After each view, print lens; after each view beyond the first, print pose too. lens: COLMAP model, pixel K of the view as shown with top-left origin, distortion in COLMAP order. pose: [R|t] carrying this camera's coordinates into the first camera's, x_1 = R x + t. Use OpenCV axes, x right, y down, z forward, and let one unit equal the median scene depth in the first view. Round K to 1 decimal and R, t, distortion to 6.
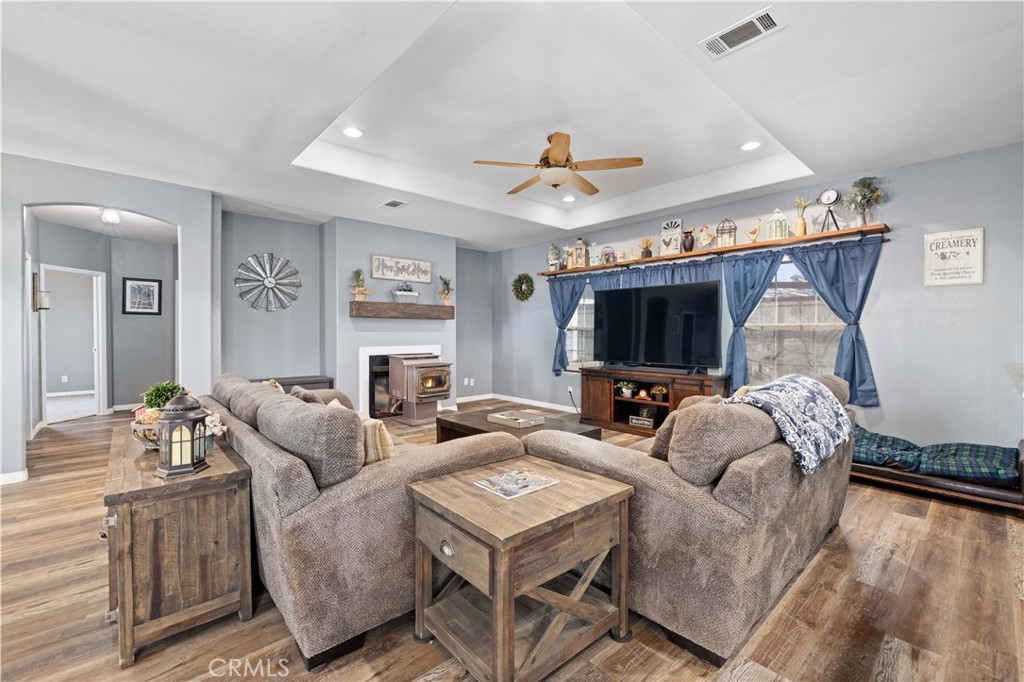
lens RADIAL K [[435.0, 0, 512.9], [0, 435.0, 332.6], [0, 0, 1]] dist [-0.000185, -0.000751]
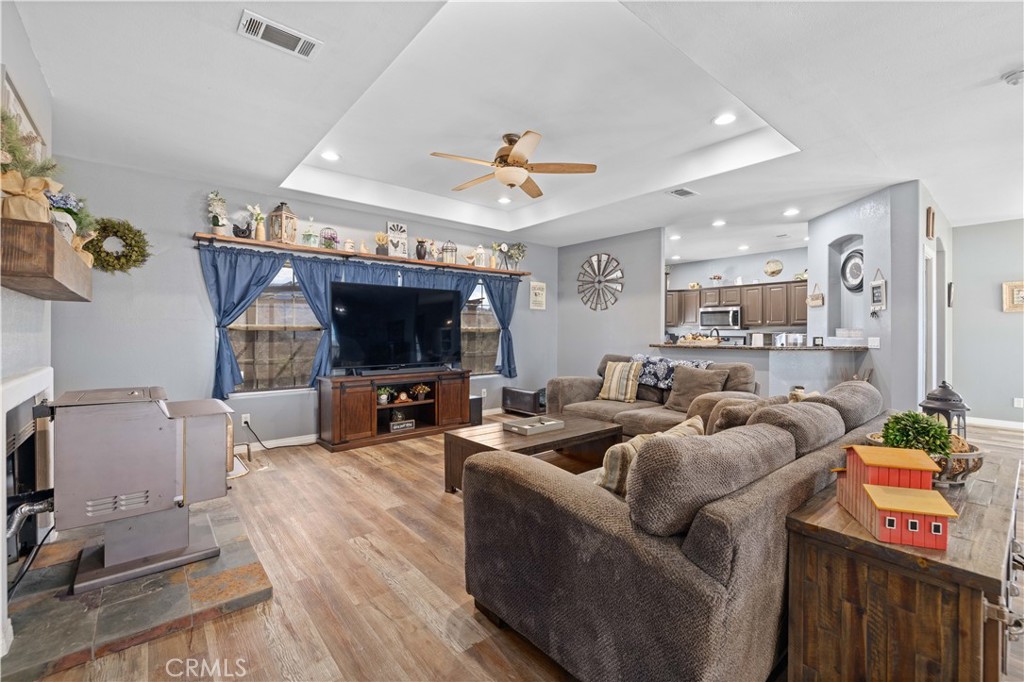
lens RADIAL K [[435.0, 0, 512.9], [0, 435.0, 332.6], [0, 0, 1]] dist [-0.000185, -0.000751]
pose [[0.040346, 0.001905, 0.999184, -0.664619], [0.000061, 0.999998, -0.001909, -0.000499], [-0.999186, 0.000138, 0.040346, 0.715115]]
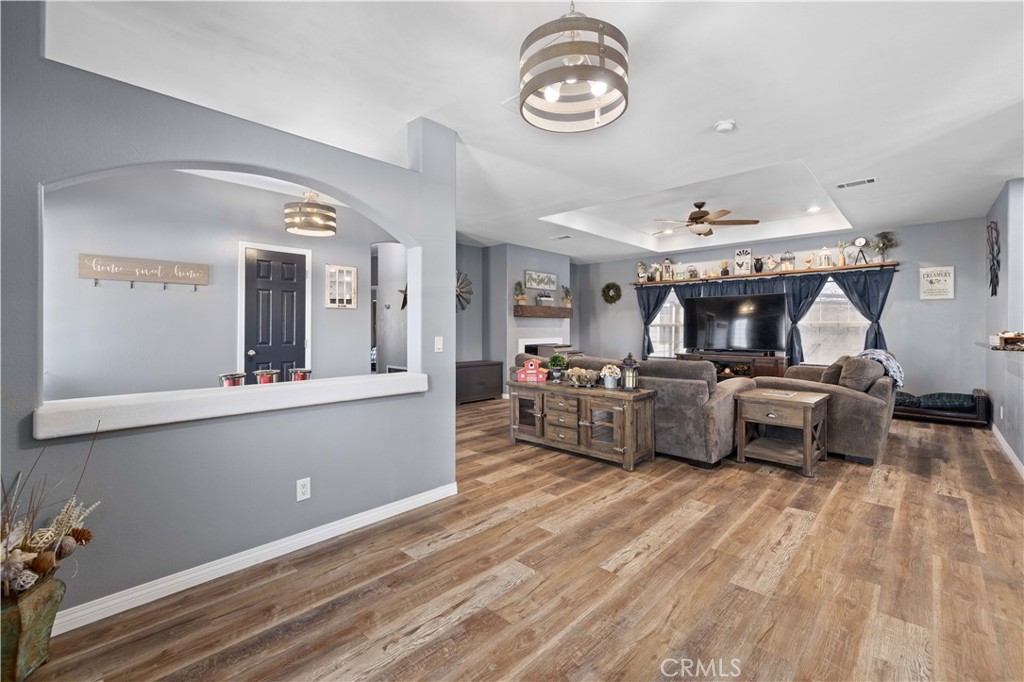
lens RADIAL K [[435.0, 0, 512.9], [0, 435.0, 332.6], [0, 0, 1]] dist [-0.000185, -0.000751]
pose [[0.997175, -0.001312, 0.075102, -0.516637], [0.000712, 0.999968, 0.008022, 0.003394], [-0.075110, -0.007946, 0.997144, -0.383248]]
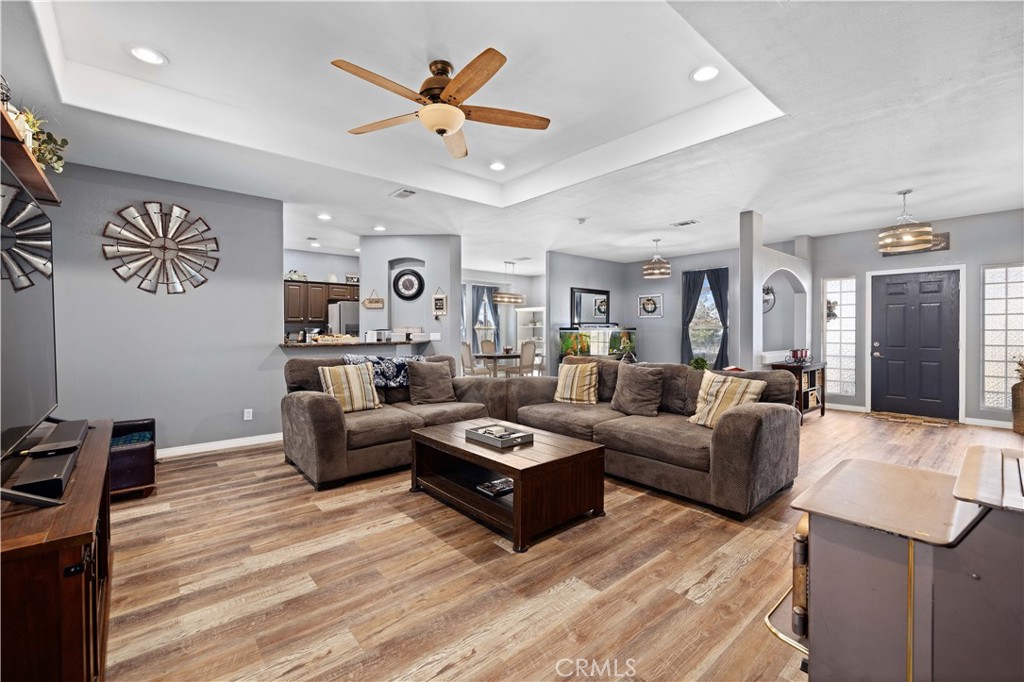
lens RADIAL K [[435.0, 0, 512.9], [0, 435.0, 332.6], [0, 0, 1]] dist [-0.000185, -0.000751]
pose [[-0.999775, 0.001825, 0.021111, -0.026747], [0.001936, 0.999984, 0.005269, -0.000633], [-0.021101, 0.005309, -0.999763, 1.295915]]
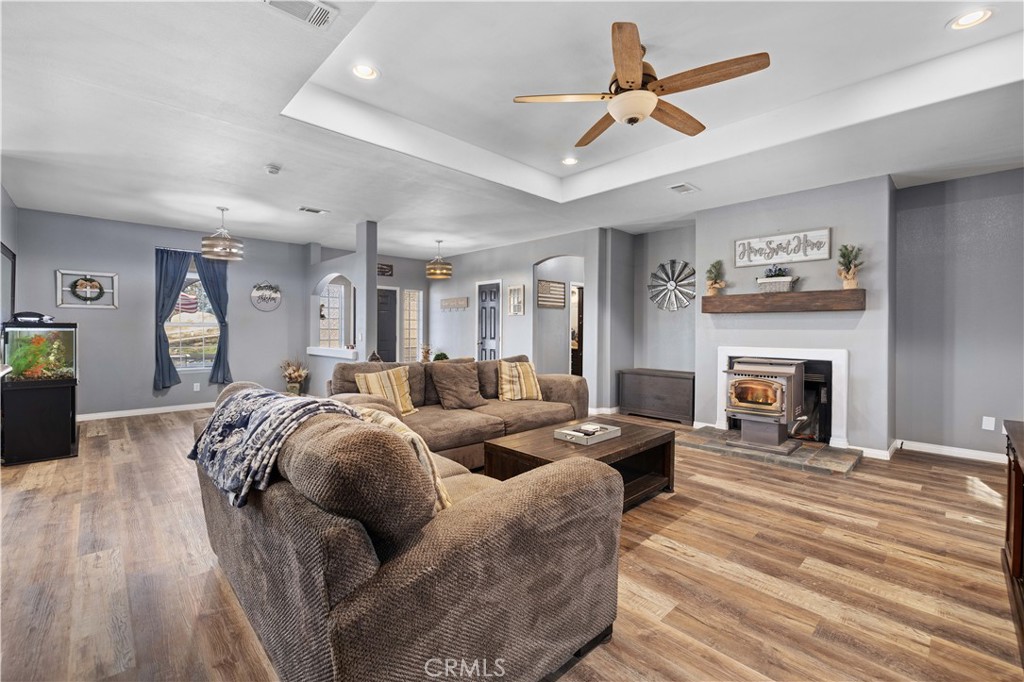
lens RADIAL K [[435.0, 0, 512.9], [0, 435.0, 332.6], [0, 0, 1]] dist [-0.000185, -0.000751]
pose [[0.031985, 0.010263, -0.999436, 0.595866], [-0.004131, 0.999940, 0.010136, -0.002261], [0.999480, 0.003804, 0.032026, 0.587139]]
